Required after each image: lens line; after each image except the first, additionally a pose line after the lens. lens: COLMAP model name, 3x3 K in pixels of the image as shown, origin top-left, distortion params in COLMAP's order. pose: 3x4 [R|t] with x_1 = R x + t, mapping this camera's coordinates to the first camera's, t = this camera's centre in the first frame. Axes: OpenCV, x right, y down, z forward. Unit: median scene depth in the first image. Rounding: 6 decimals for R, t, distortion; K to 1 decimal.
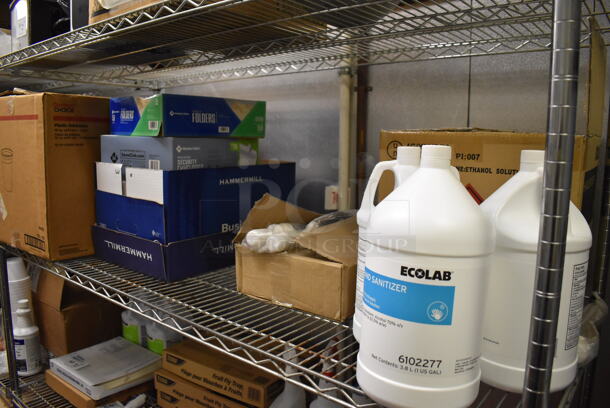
lens RADIAL K [[472.0, 0, 305.0], [0, 472.0, 204.0], [0, 0, 1]] dist [-0.097100, 0.009245]
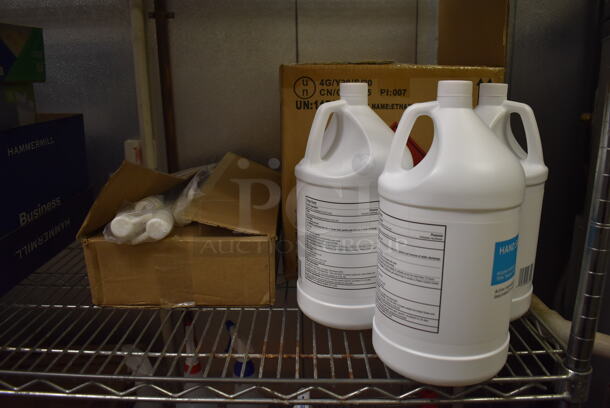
lens RADIAL K [[472.0, 0, 305.0], [0, 472.0, 204.0], [0, 0, 1]] dist [-0.097100, 0.009245]
pose [[0.785100, -0.176331, 0.593738, -0.291229], [0.101694, 0.982307, 0.157260, -0.038712], [-0.610963, -0.063086, 0.789141, 0.294134]]
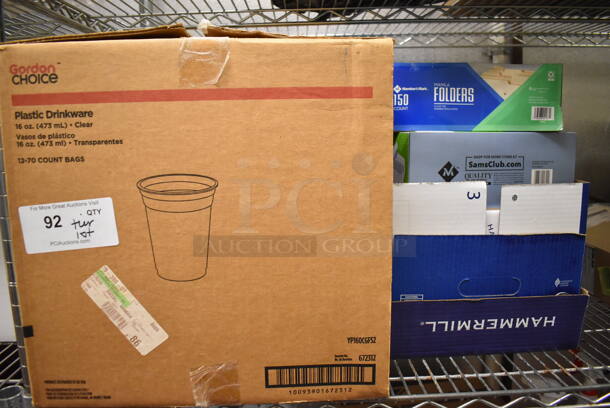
lens RADIAL K [[472.0, 0, 305.0], [0, 472.0, 204.0], [0, 0, 1]] dist [-0.097100, 0.009245]
pose [[0.774132, -0.133734, 0.618737, -1.070103], [0.125442, 0.990455, 0.057130, -0.137094], [-0.620471, 0.033389, 0.783518, 0.798979]]
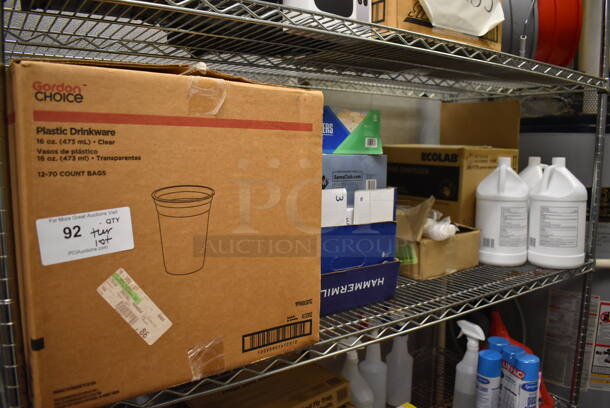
lens RADIAL K [[472.0, 0, 305.0], [0, 472.0, 204.0], [0, 0, 1]] dist [-0.097100, 0.009245]
pose [[0.280926, -0.132850, 0.950490, -1.414594], [0.129108, 0.986602, 0.099738, -0.175547], [-0.951006, 0.094697, 0.294314, 0.952650]]
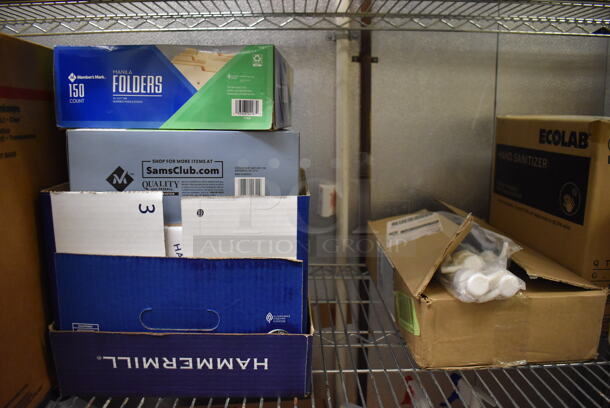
lens RADIAL K [[472.0, 0, 305.0], [0, 472.0, 204.0], [0, 0, 1]] dist [-0.097100, 0.009245]
pose [[0.770501, -0.130129, 0.624015, -0.667876], [0.098383, 0.991488, 0.085282, -0.114652], [-0.629801, -0.004317, 0.776745, 0.633999]]
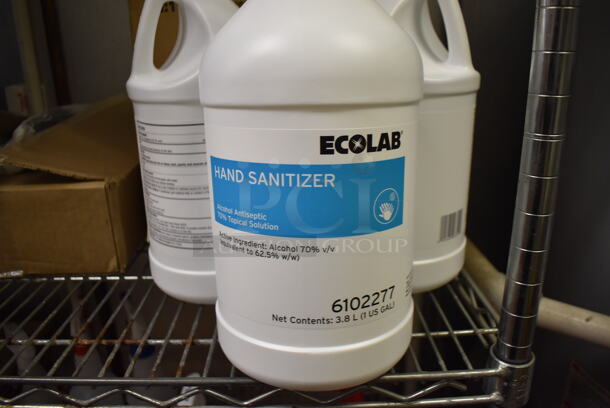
lens RADIAL K [[470.3, 0, 297.0], [0, 470.3, 207.0], [0, 0, 1]] dist [-0.099047, 0.000221]
pose [[0.772152, -0.236866, 0.589640, -0.073360], [0.121647, 0.965867, 0.228700, 0.048462], [-0.623685, -0.104864, 0.774610, 0.344290]]
